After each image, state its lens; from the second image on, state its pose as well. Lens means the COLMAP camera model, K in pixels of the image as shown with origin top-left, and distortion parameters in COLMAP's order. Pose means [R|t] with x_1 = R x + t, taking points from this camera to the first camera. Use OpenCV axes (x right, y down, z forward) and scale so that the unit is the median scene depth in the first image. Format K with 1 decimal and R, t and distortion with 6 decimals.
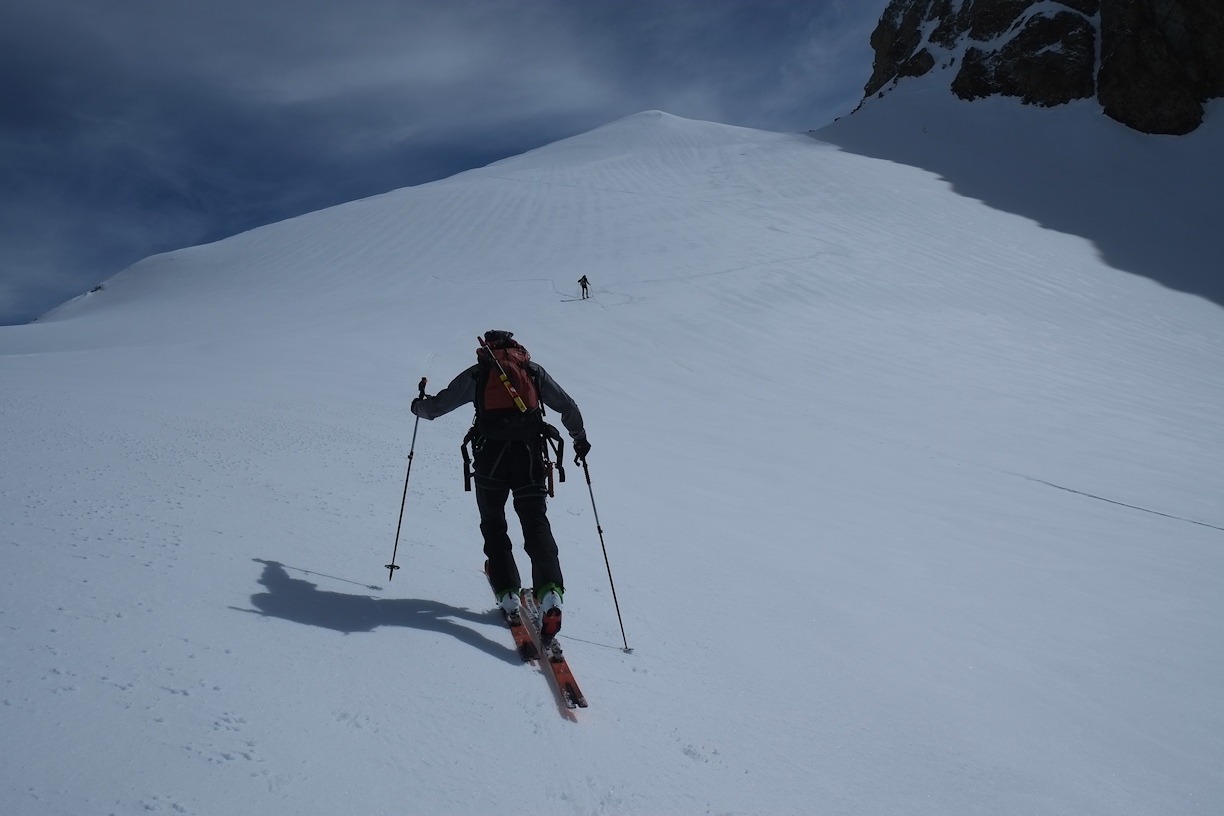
lens RADIAL K [[941.3, 0, 636.4], [0, 941.3, 410.3], [0, 0, 1]] dist [-0.065293, 0.067297]
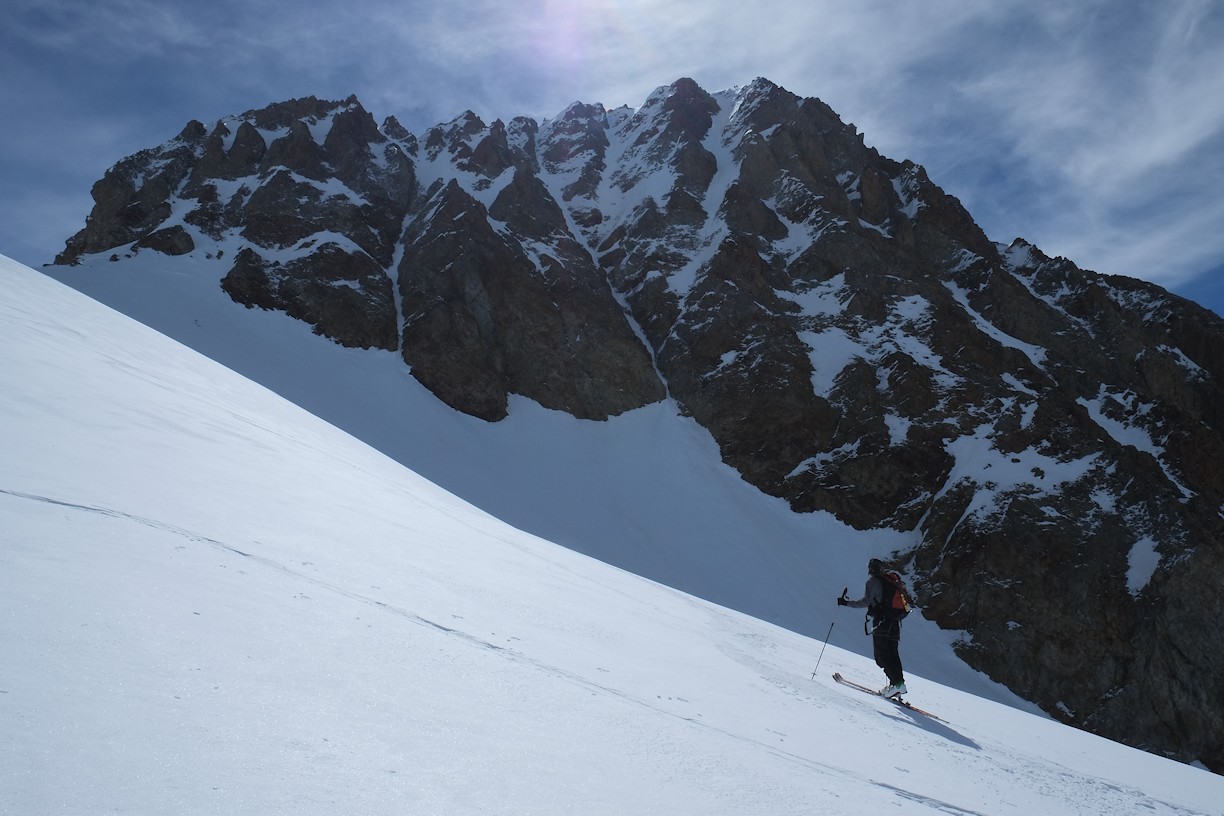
lens RADIAL K [[941.3, 0, 636.4], [0, 941.3, 410.3], [0, 0, 1]] dist [-0.065293, 0.067297]
pose [[0.564456, 0.270002, 0.780056, -0.054127], [-0.060173, 0.955937, -0.287338, -0.037332], [-0.823267, 0.115252, 0.555832, 0.286697]]
